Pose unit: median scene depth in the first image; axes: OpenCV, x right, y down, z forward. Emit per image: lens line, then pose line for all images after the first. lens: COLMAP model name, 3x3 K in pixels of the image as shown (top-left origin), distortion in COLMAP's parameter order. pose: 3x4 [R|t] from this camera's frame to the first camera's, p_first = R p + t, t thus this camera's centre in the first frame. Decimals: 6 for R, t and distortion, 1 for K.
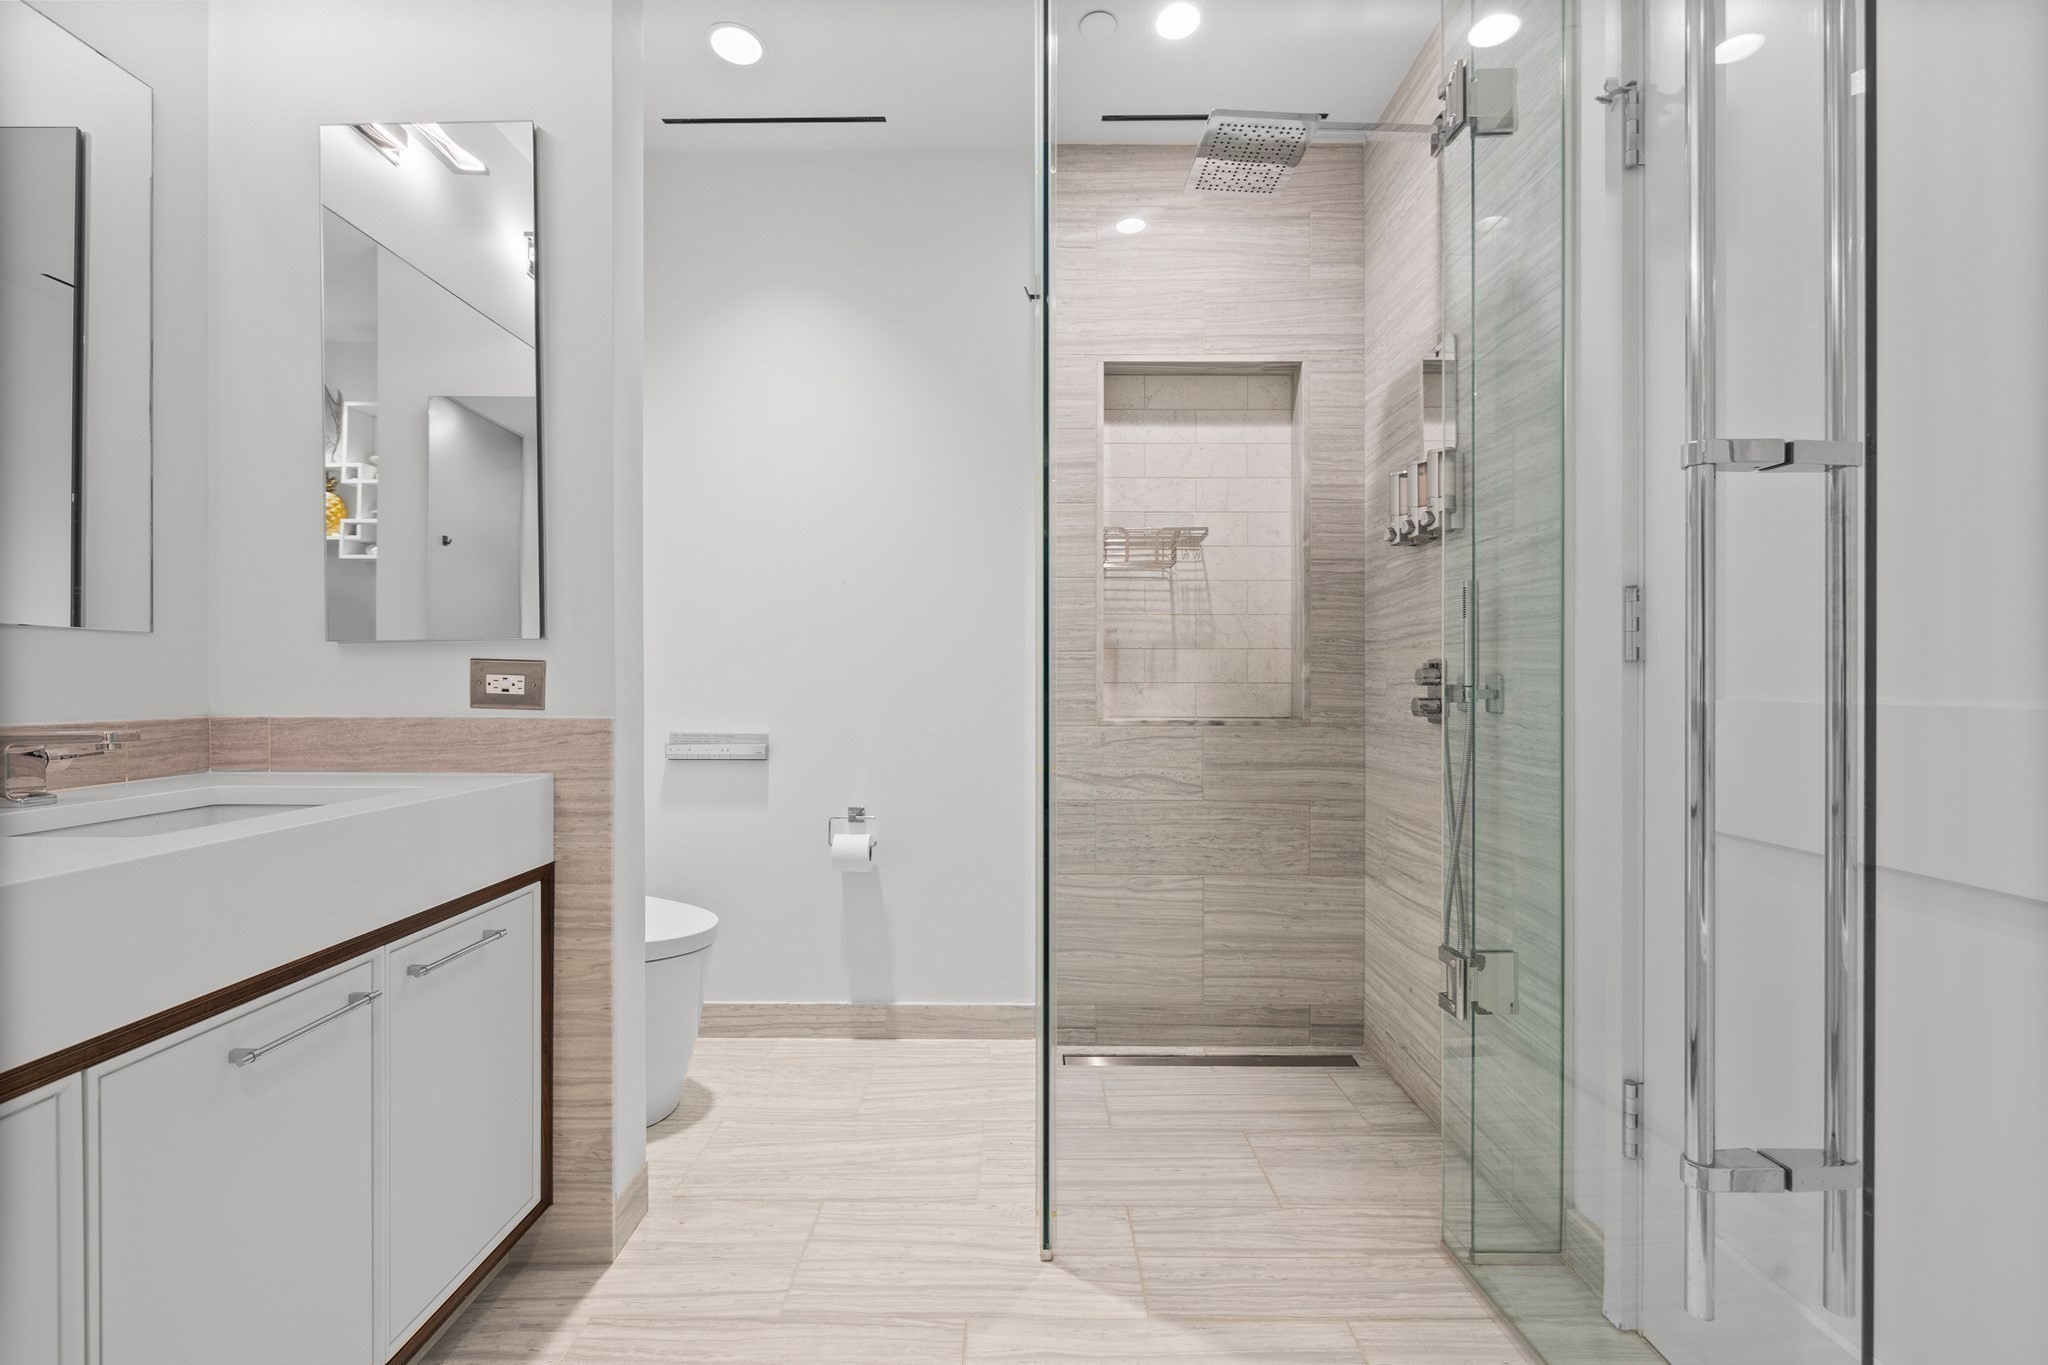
lens RADIAL K [[886.6, 0, 1017.9], [0, 886.6, 674.7], [0, 0, 1]] dist [-0.000394, -0.000084]
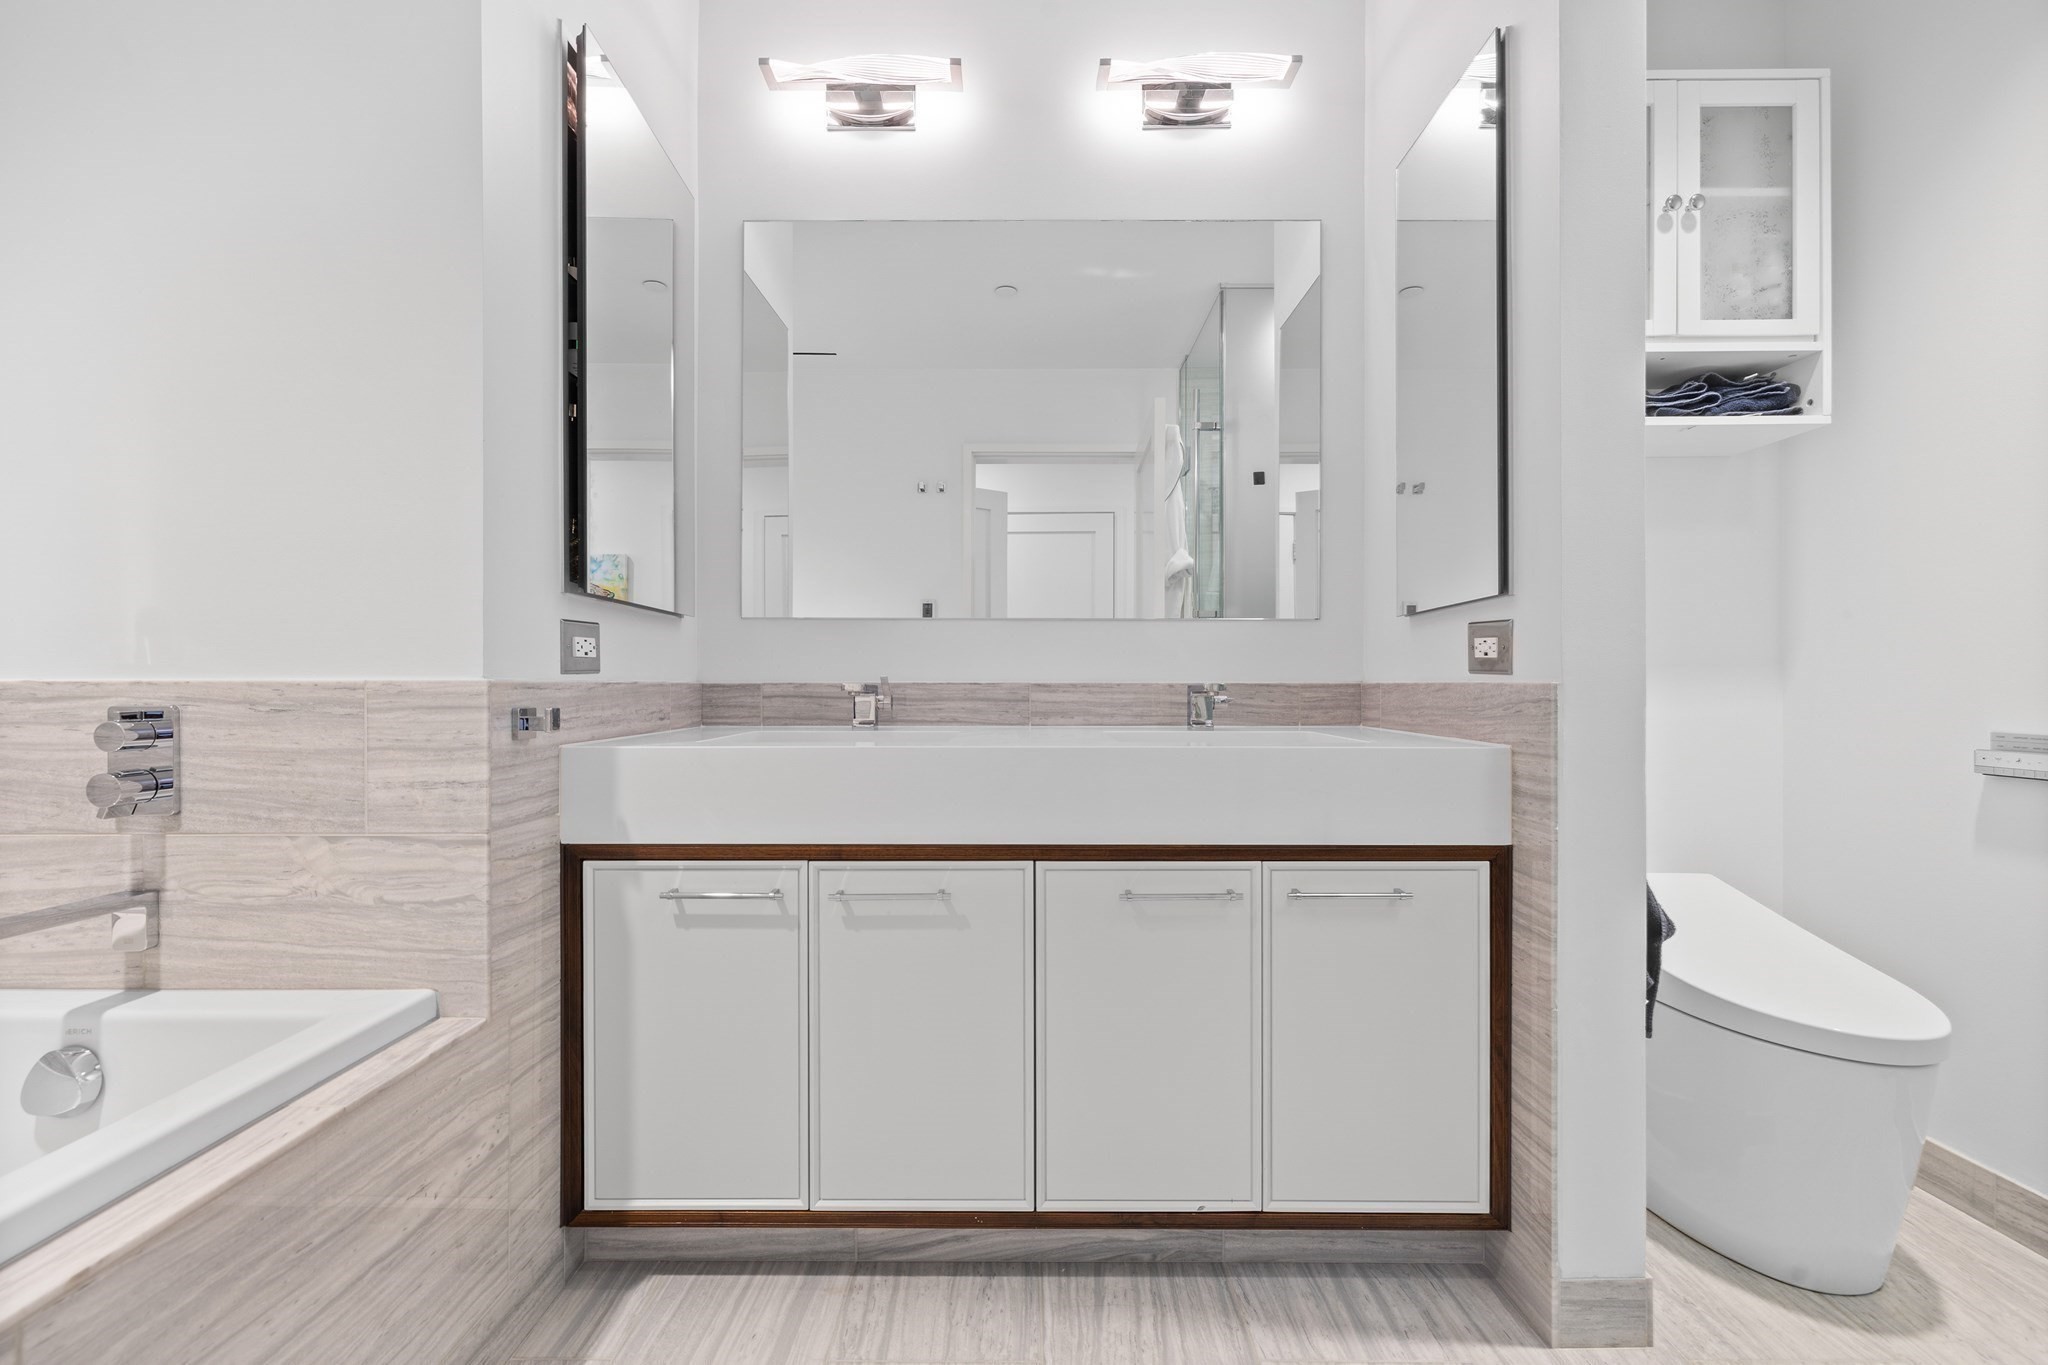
lens RADIAL K [[895.6, 0, 1036.3], [0, 895.6, 686.5], [0, 0, 1]] dist [0.000030, 0.000745]
pose [[-0.016289, -0.001417, -0.999866, 0.379464], [0.002430, 0.999996, -0.001457, 0.052217], [0.999864, -0.002453, -0.016285, 0.539280]]
